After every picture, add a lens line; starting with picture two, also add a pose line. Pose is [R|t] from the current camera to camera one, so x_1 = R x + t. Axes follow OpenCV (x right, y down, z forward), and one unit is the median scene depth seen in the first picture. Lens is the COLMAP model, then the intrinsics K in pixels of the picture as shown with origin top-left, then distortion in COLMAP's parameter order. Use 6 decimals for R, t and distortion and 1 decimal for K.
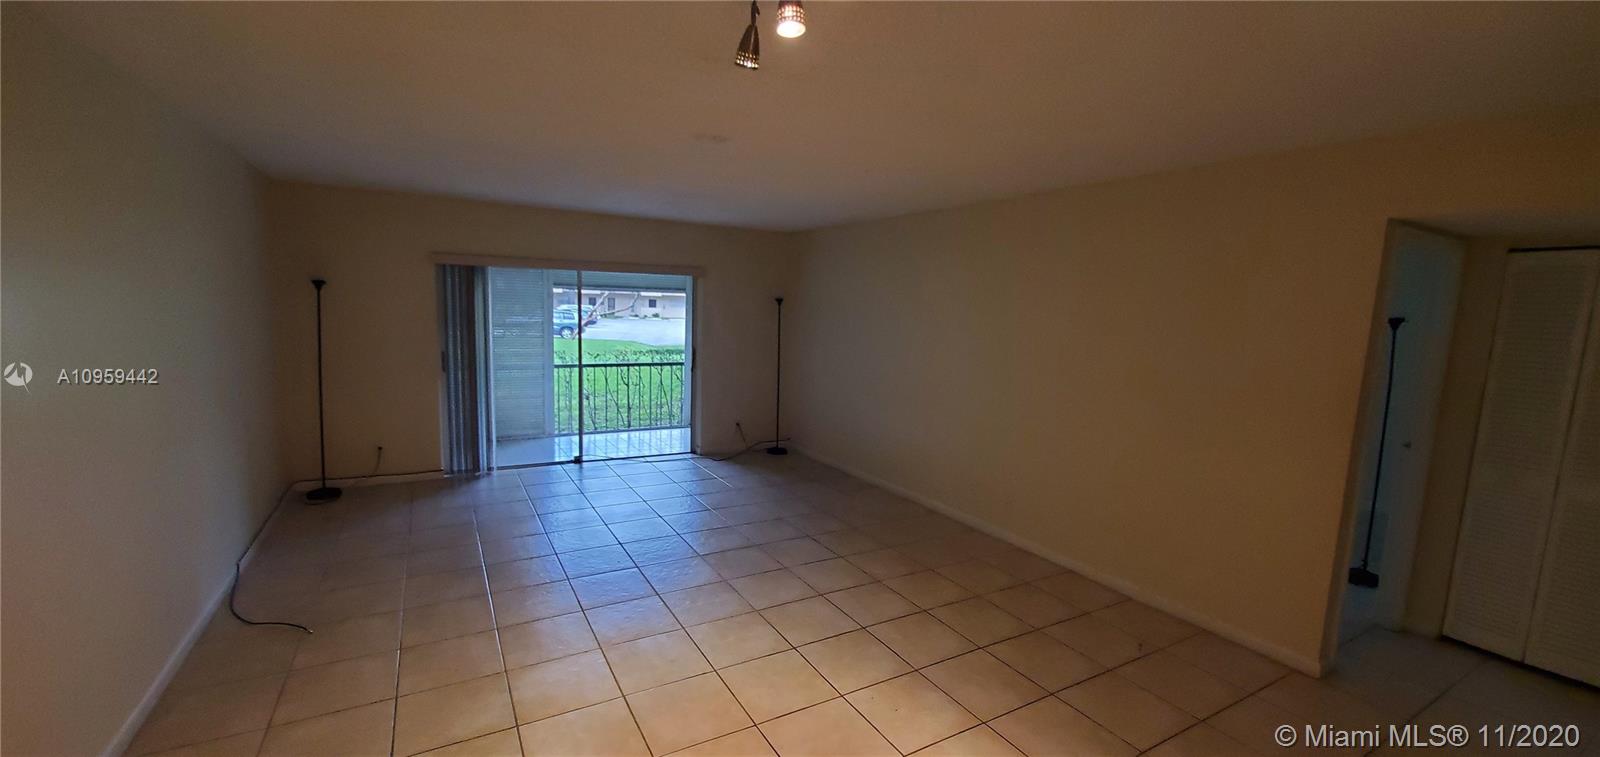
lens RADIAL K [[632.6, 0, 795.3], [0, 632.6, 370.9], [0, 0, 1]] dist [-0.006259, 0.000145]
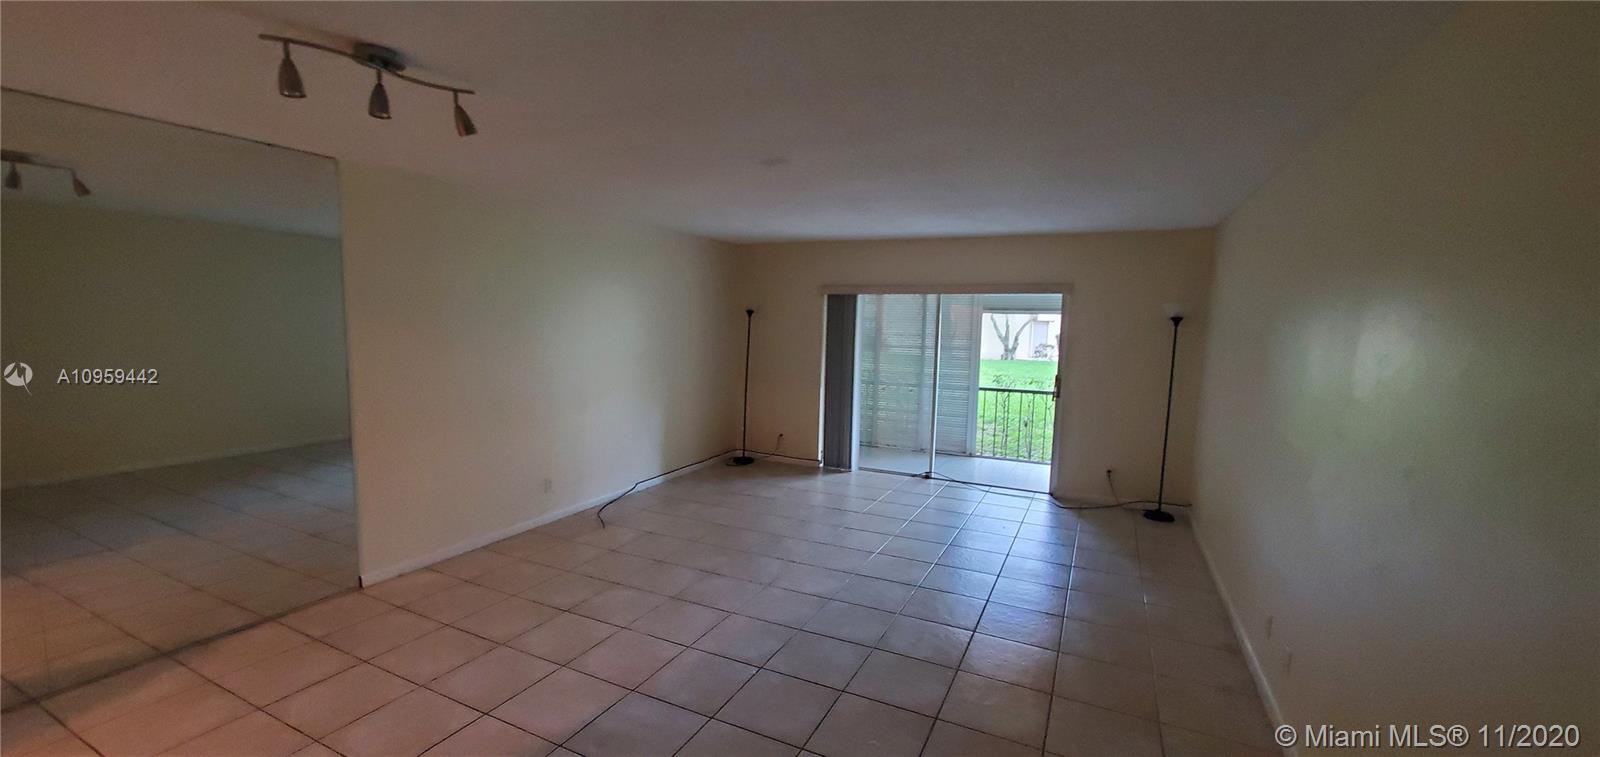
lens RADIAL K [[632.6, 0, 803.0], [0, 632.6, 391.8], [0, 0, 1]] dist [-0.006259, 0.000145]
pose [[0.549690, 0.070478, -0.832391, 0.365383], [-0.084651, 0.996005, 0.028430, -0.008218], [0.831069, 0.054835, 0.553460, 0.217561]]
